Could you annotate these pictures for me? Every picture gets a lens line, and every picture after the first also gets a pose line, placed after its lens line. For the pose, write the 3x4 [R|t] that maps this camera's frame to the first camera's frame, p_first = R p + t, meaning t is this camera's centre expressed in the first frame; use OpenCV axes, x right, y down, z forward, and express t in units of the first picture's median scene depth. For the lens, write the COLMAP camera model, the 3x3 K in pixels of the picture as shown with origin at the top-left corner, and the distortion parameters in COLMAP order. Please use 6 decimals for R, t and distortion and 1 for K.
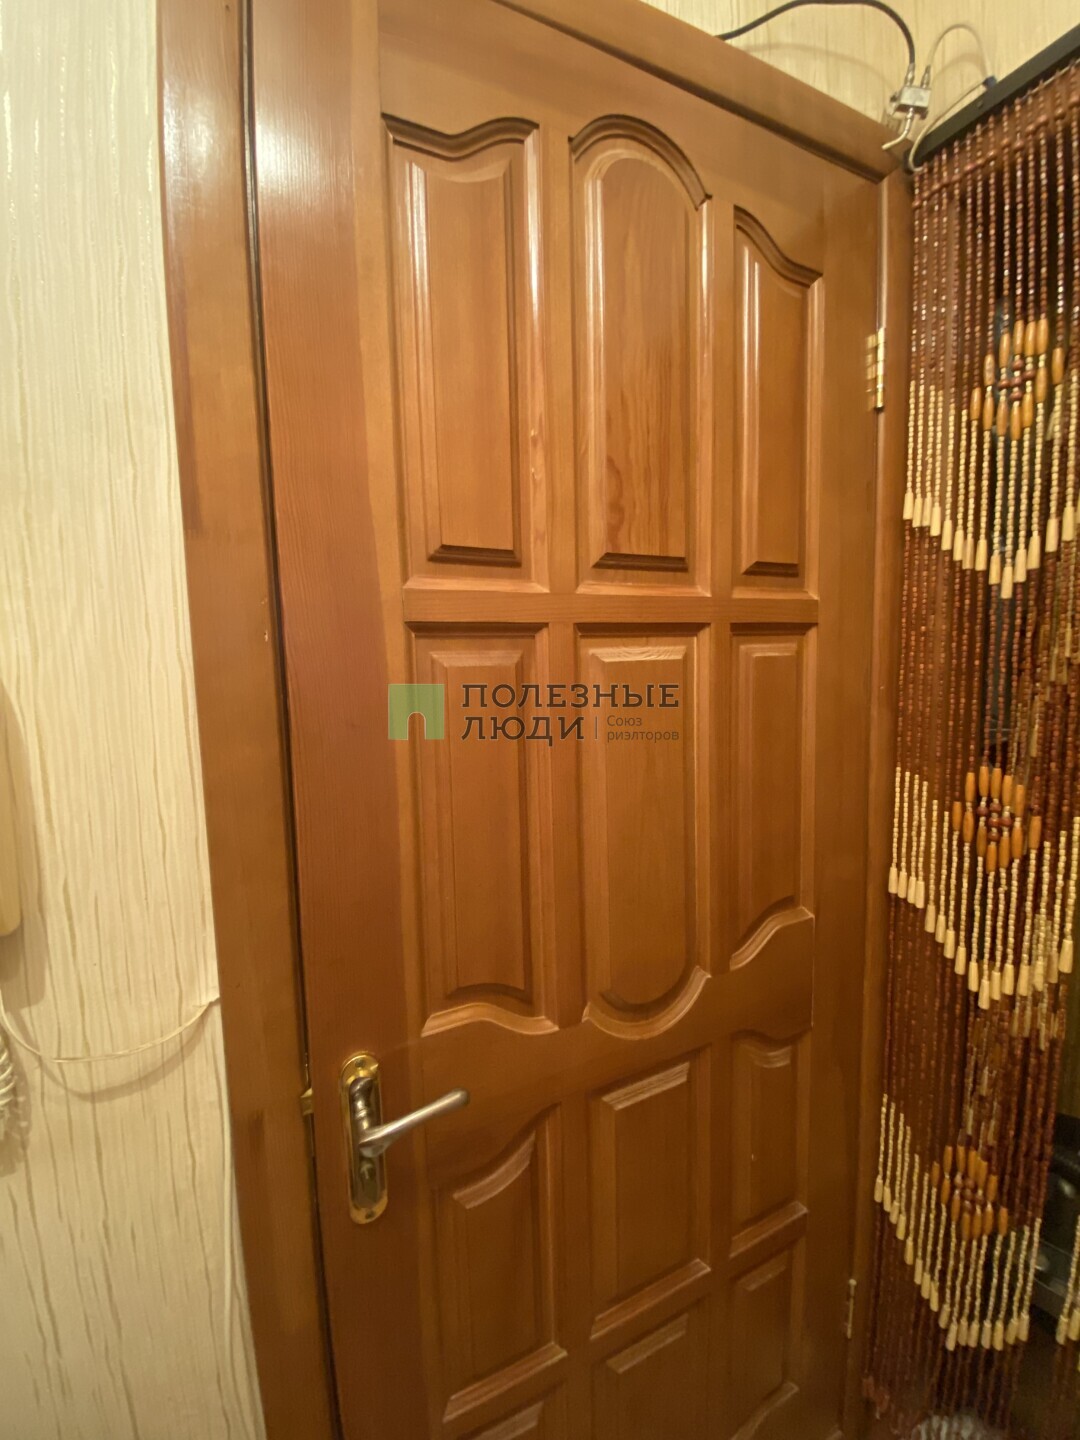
lens RADIAL K [[589.0, 0, 540.3], [0, 589.0, 716.9], [0, 0, 1]] dist [0.016419, -0.018773]
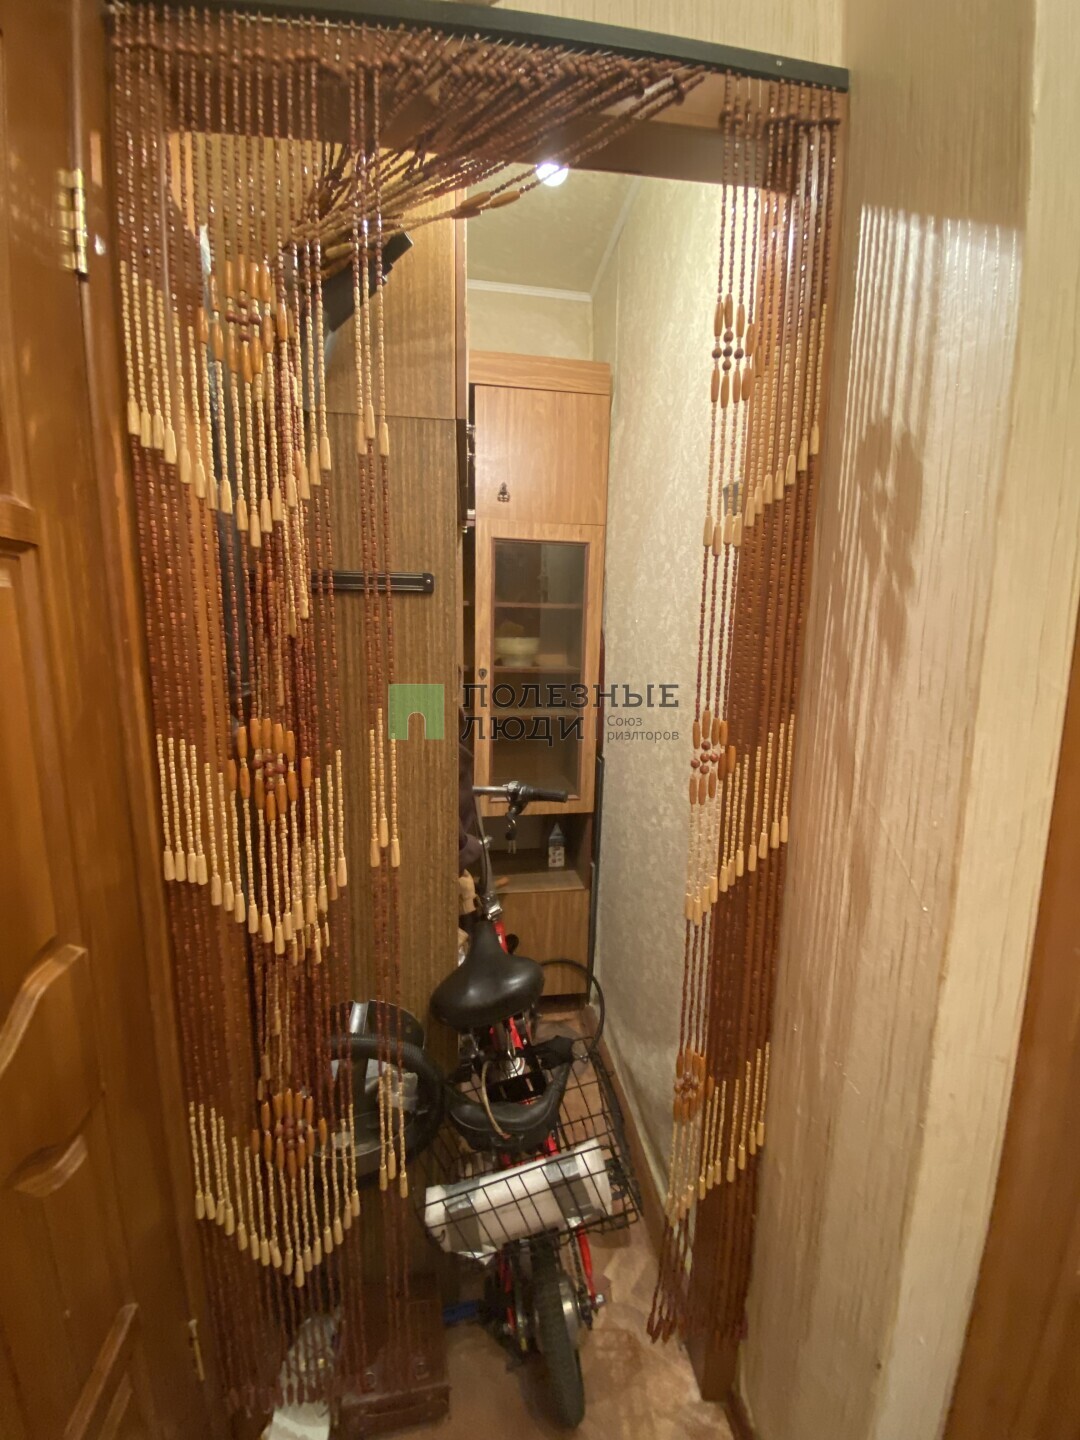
lens RADIAL K [[589.0, 0, 540.3], [0, 589.0, 716.9], [0, 0, 1]] dist [0.016419, -0.018773]
pose [[0.286081, -0.115662, 0.951199, -0.047358], [0.075756, 0.992311, 0.097877, 0.019900], [-0.955206, 0.044059, 0.292643, 0.241949]]
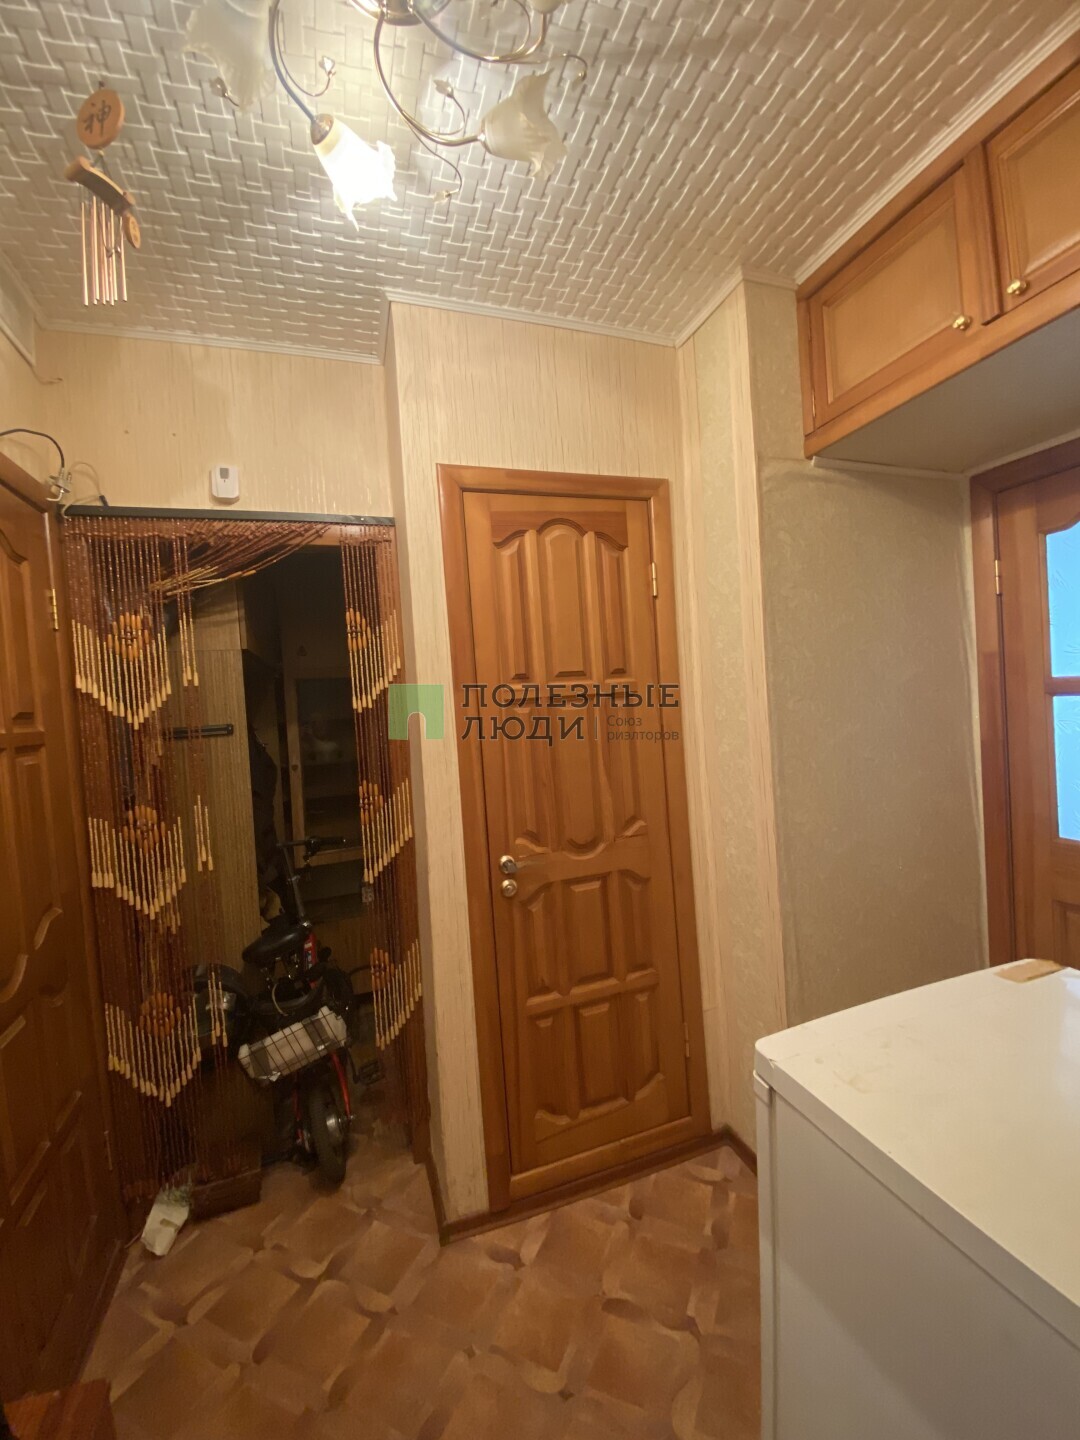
lens RADIAL K [[589.0, 0, 540.3], [0, 589.0, 716.9], [0, 0, 1]] dist [0.016419, -0.018773]
pose [[0.100950, -0.006444, 0.994871, -1.181195], [0.161998, 0.986740, -0.010047, 0.022153], [-0.981614, 0.162181, 0.100655, -0.679823]]
